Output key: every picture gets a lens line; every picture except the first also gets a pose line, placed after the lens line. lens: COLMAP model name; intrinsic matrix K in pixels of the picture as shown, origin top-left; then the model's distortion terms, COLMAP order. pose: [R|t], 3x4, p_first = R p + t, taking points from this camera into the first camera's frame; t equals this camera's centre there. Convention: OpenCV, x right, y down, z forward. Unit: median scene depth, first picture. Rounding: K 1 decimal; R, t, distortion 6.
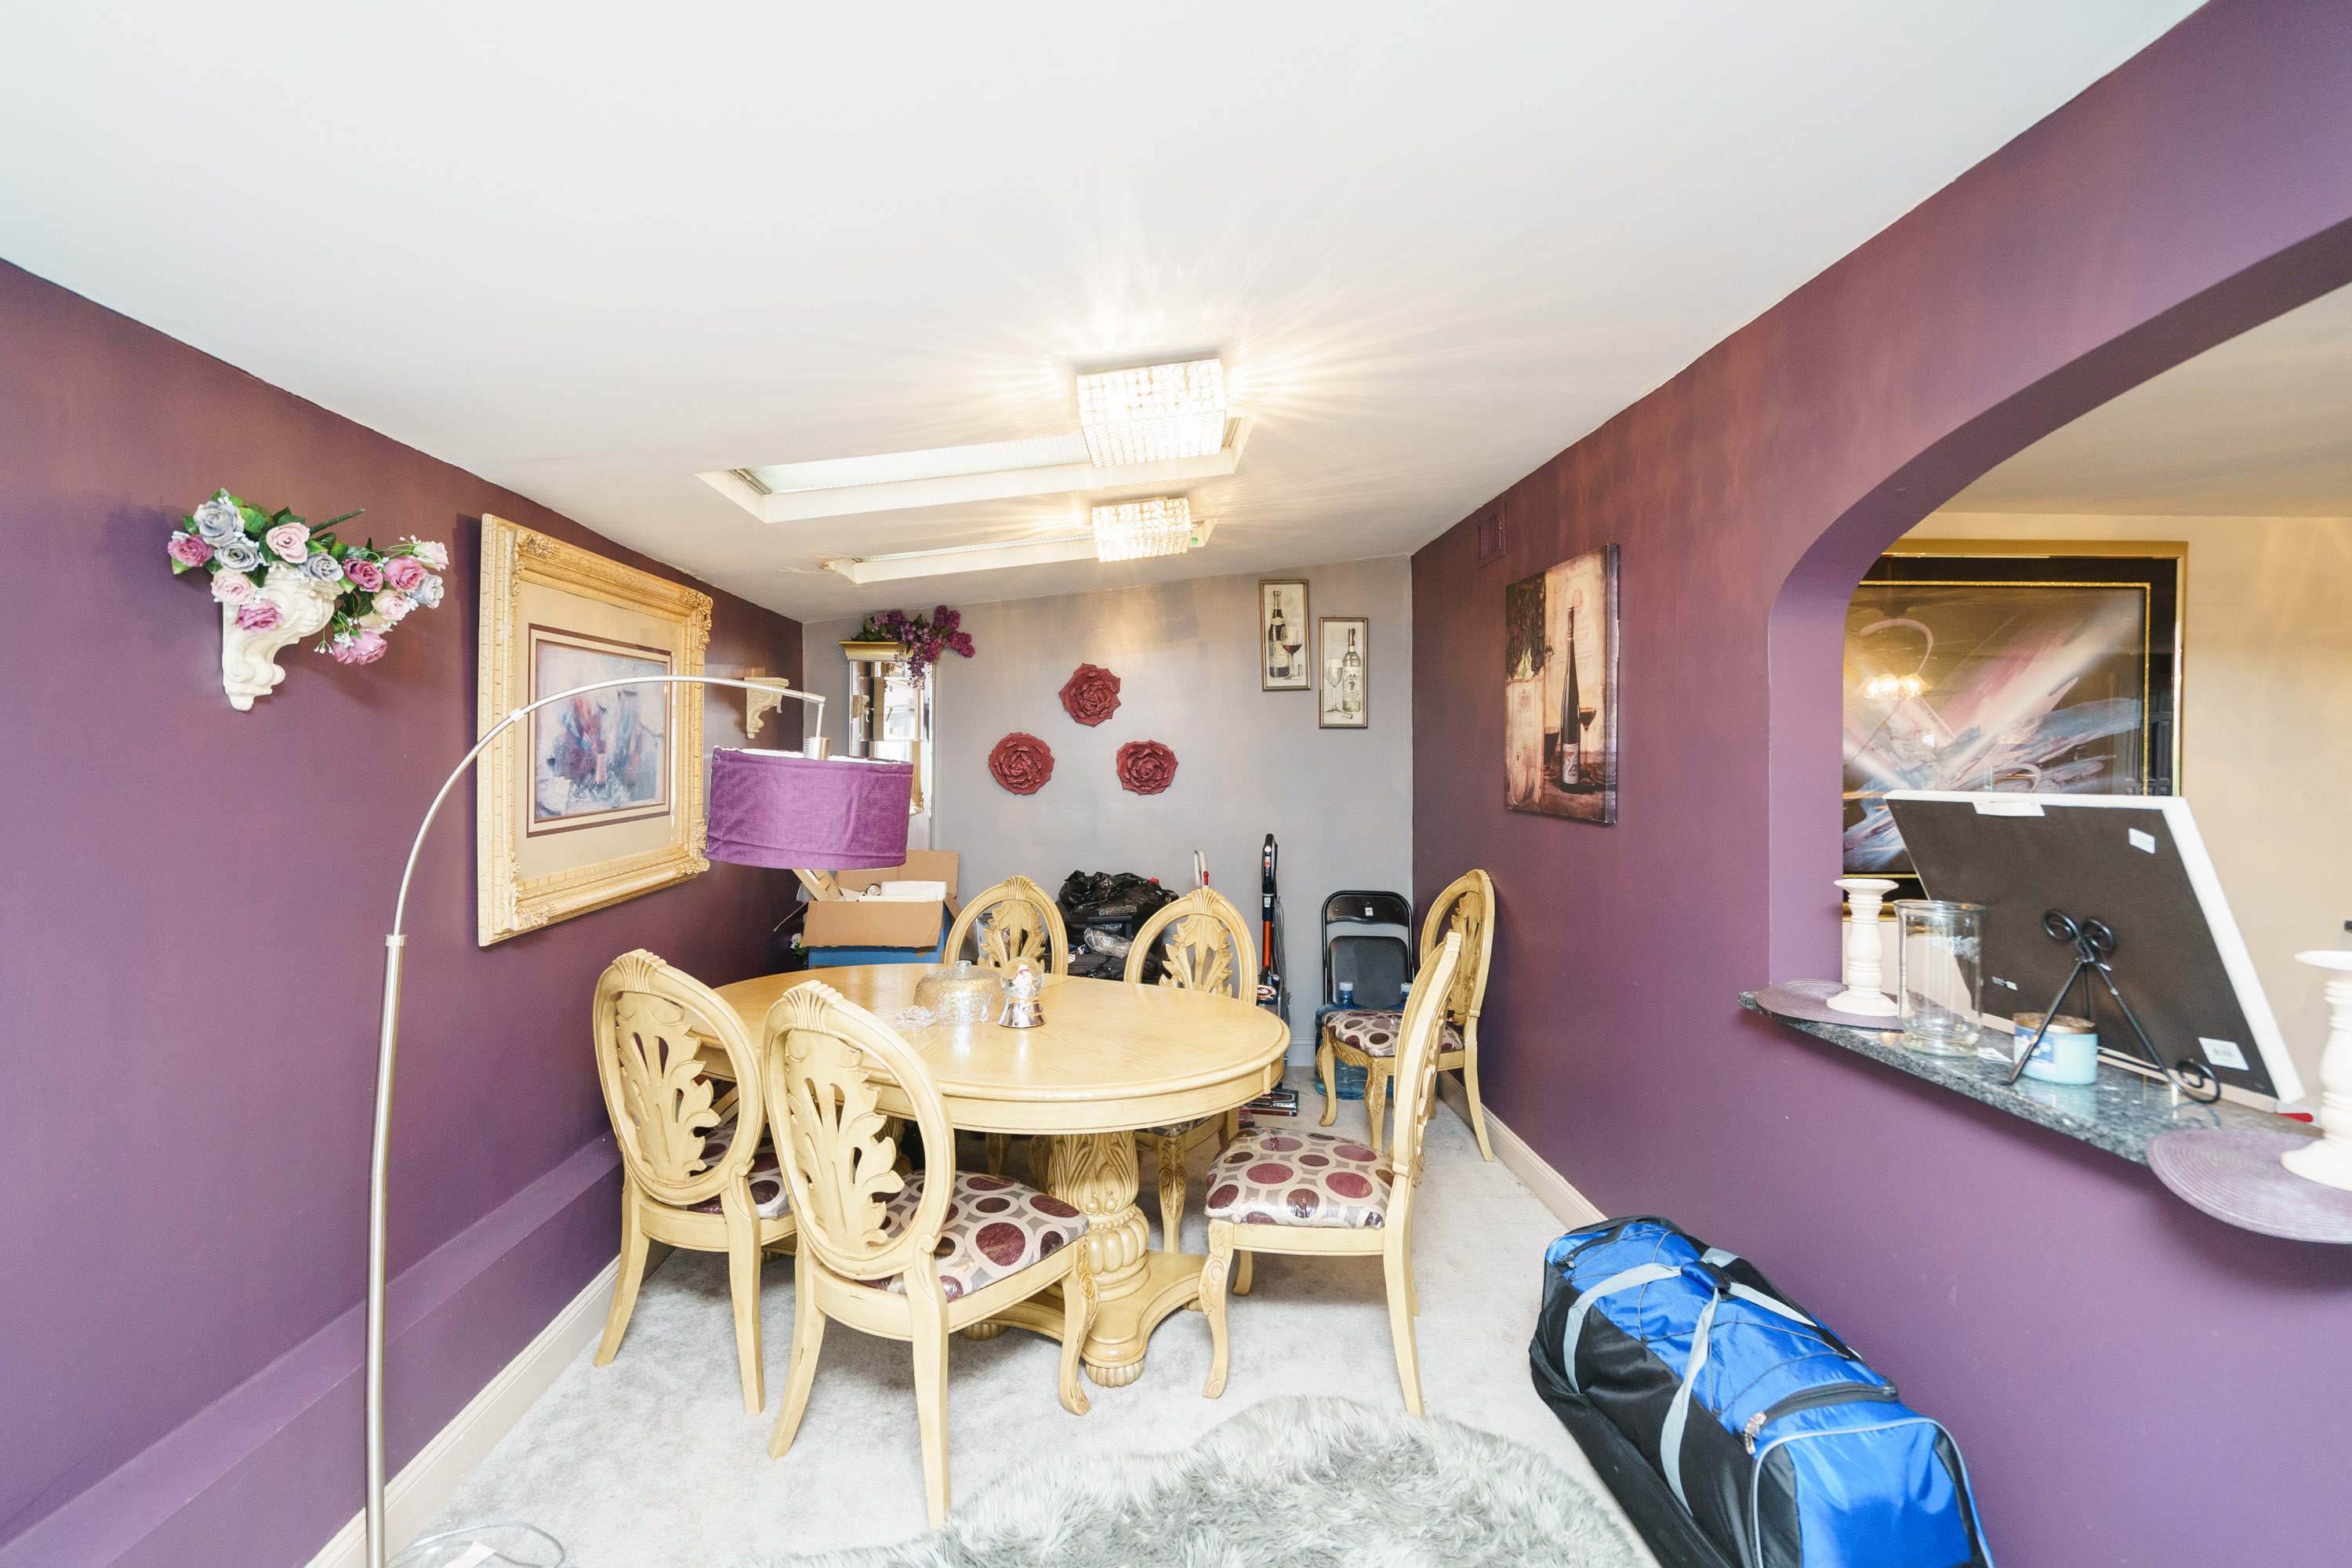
lens RADIAL K [[1058.1, 0, 1167.3], [0, 1058.1, 779.8], [0, 0, 1]] dist [-0.000384, 0.000433]
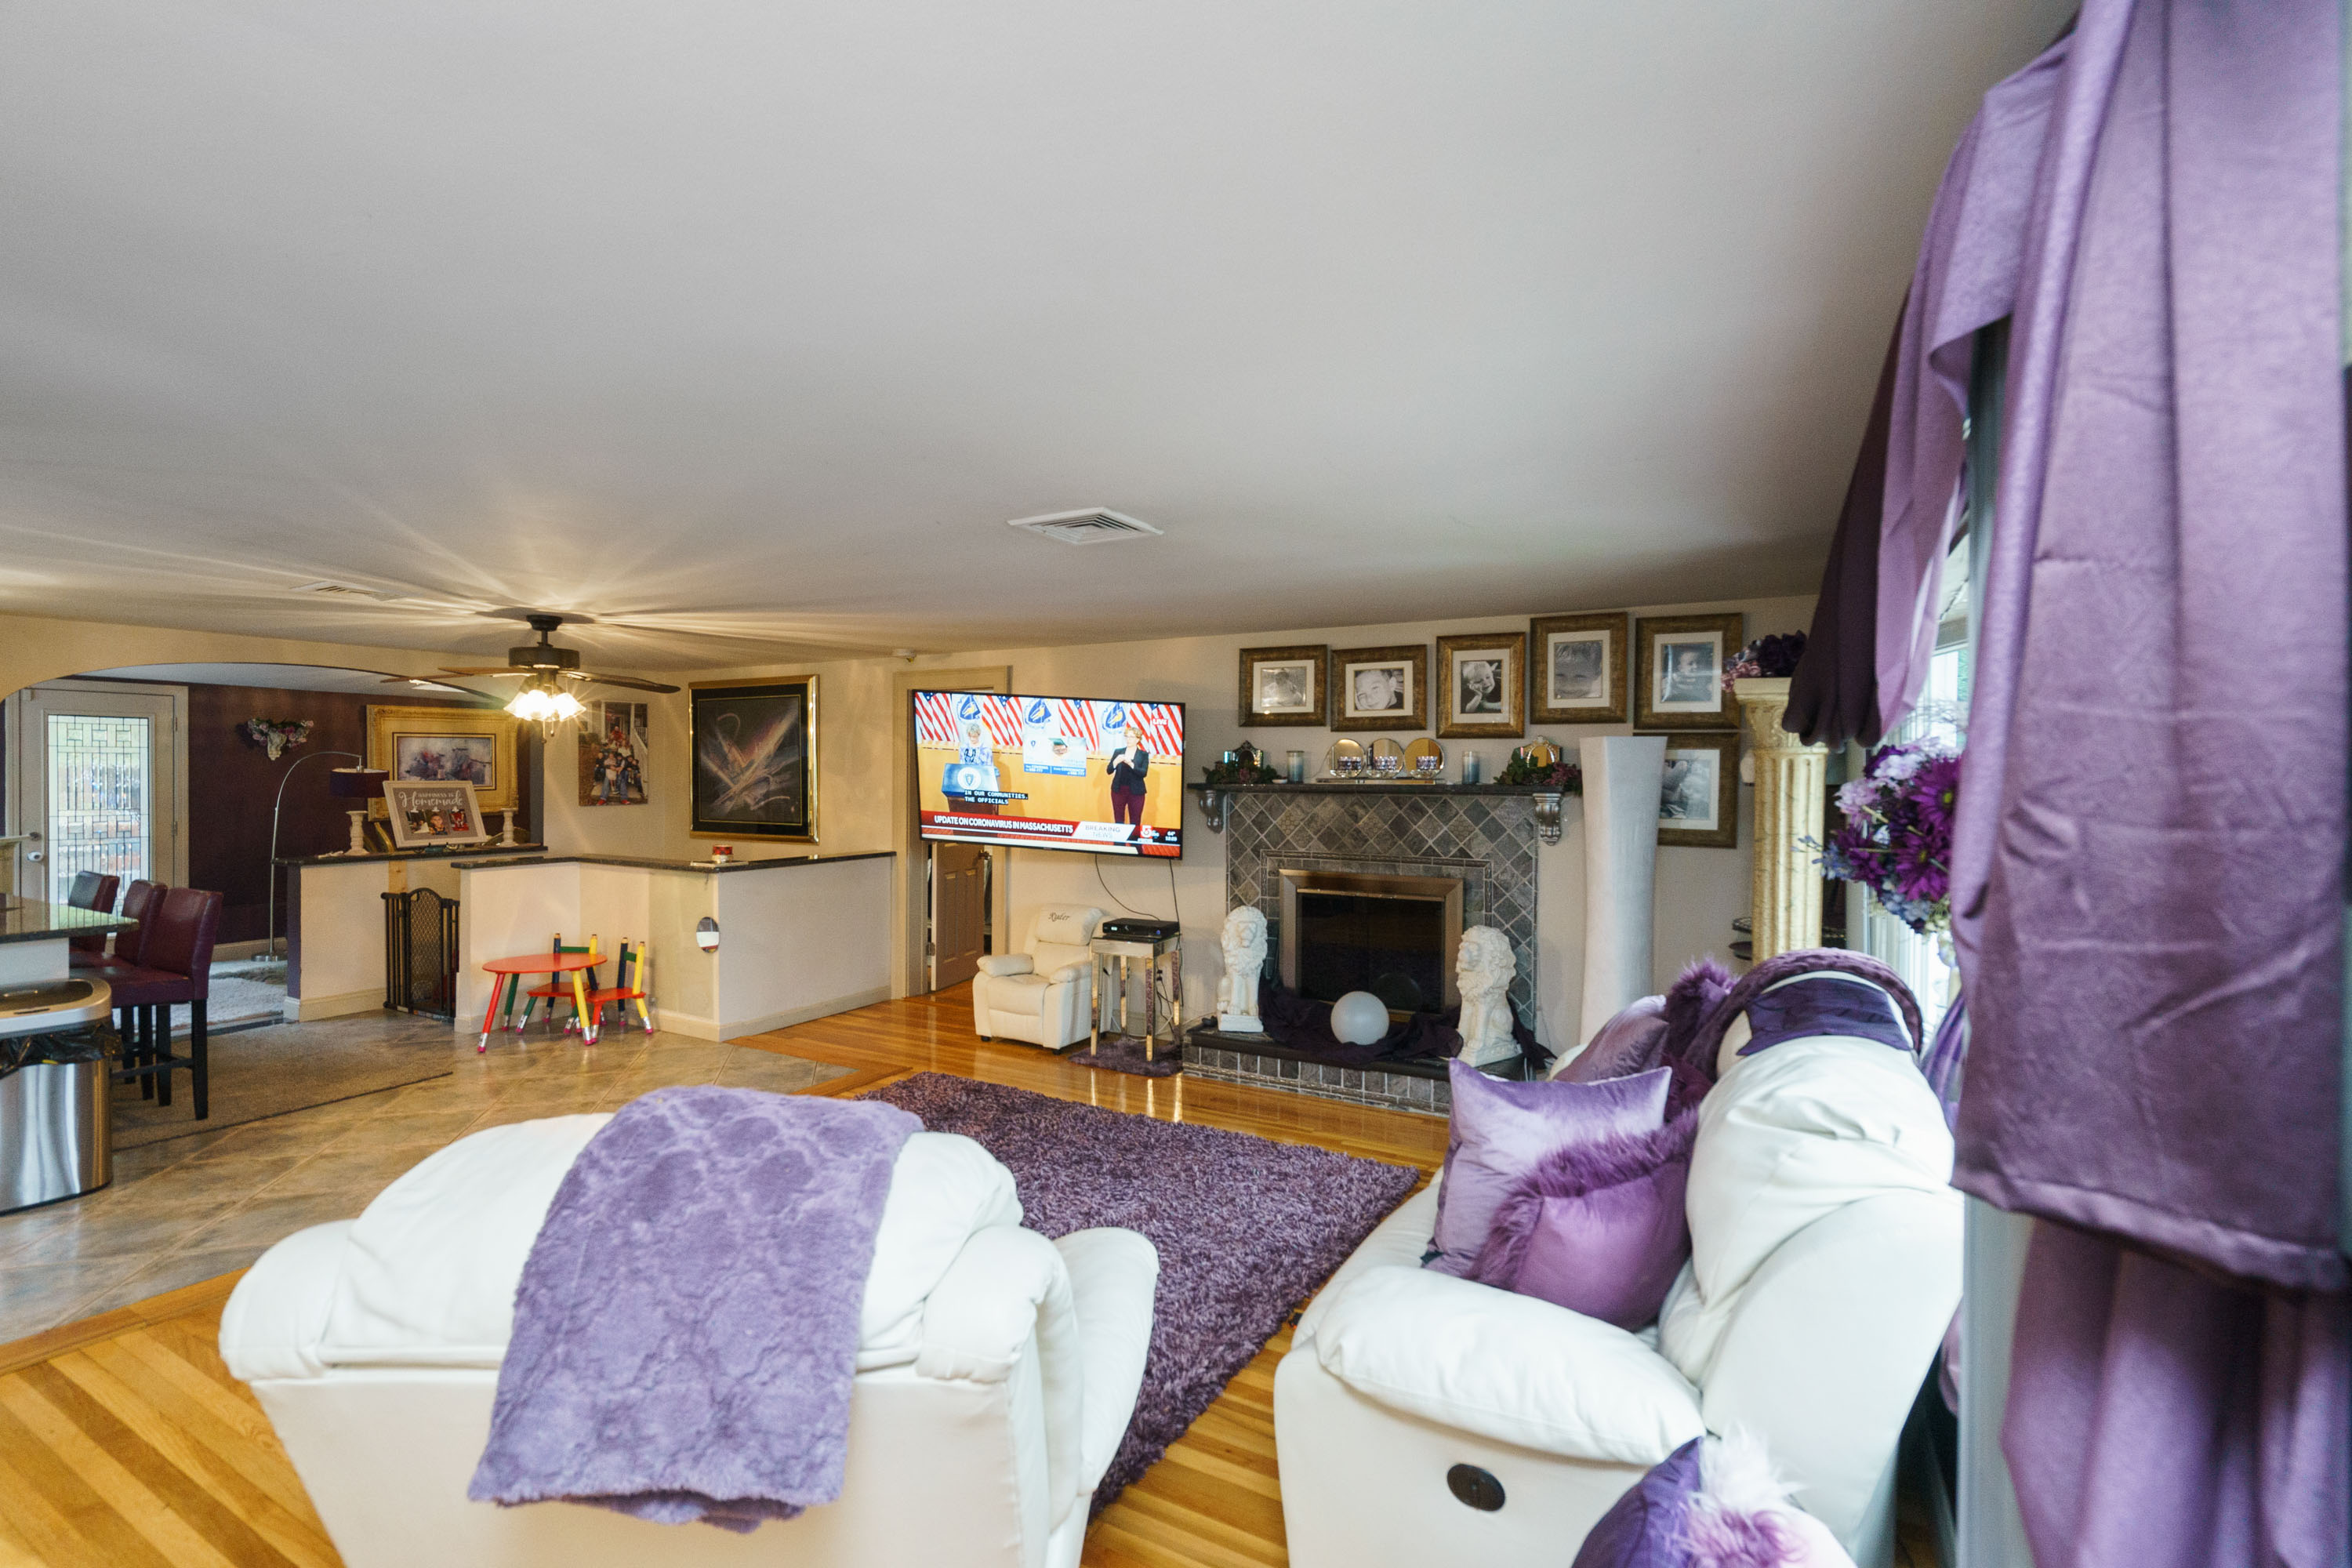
lens RADIAL K [[1058.1, 0, 1167.3], [0, 1058.1, 779.8], [0, 0, 1]] dist [-0.000384, 0.000433]
pose [[0.837897, 0.007840, -0.545773, 3.501071], [-0.012090, 0.999918, -0.004197, -0.006990], [0.545695, 0.010115, 0.837923, -0.549744]]
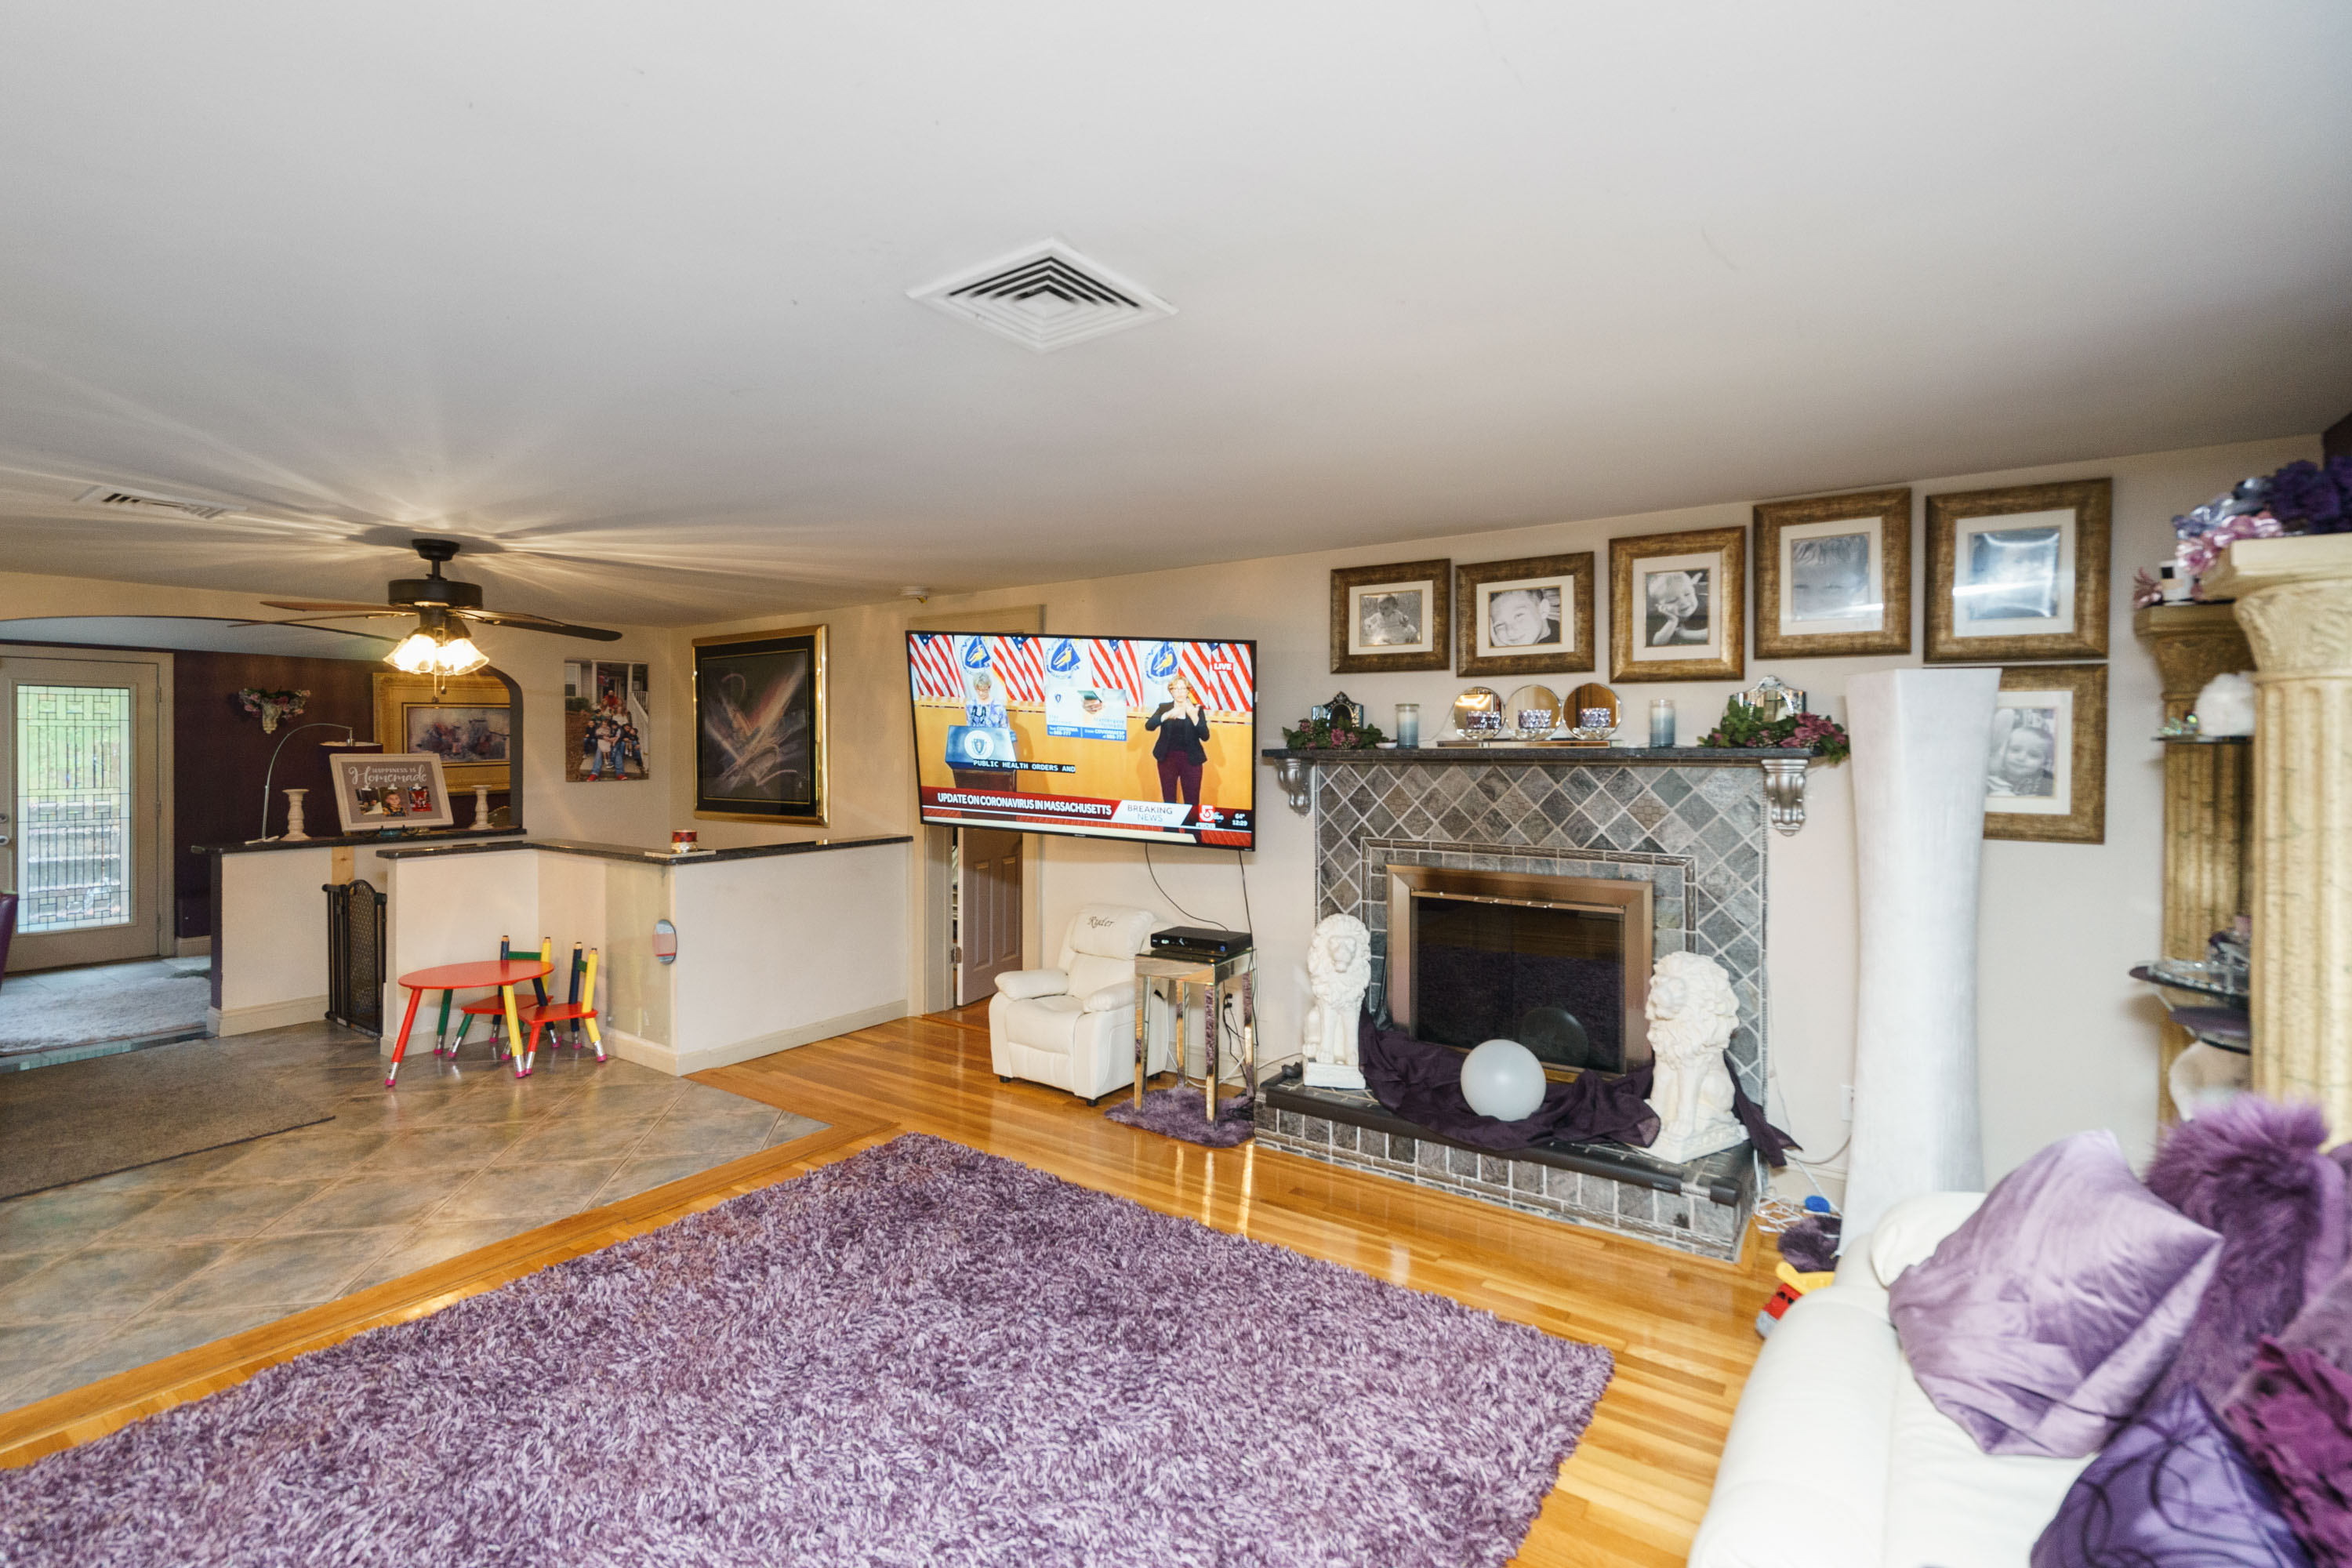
lens RADIAL K [[1076.3, 0, 1167.2], [0, 1076.3, 747.3], [0, 0, 1]] dist [-0.000161, 0.000353]
pose [[0.780724, -0.000586, -0.624876, 3.279647], [-0.006635, 0.999935, -0.009227, 0.003443], [0.624841, 0.011350, 0.780670, -0.105136]]
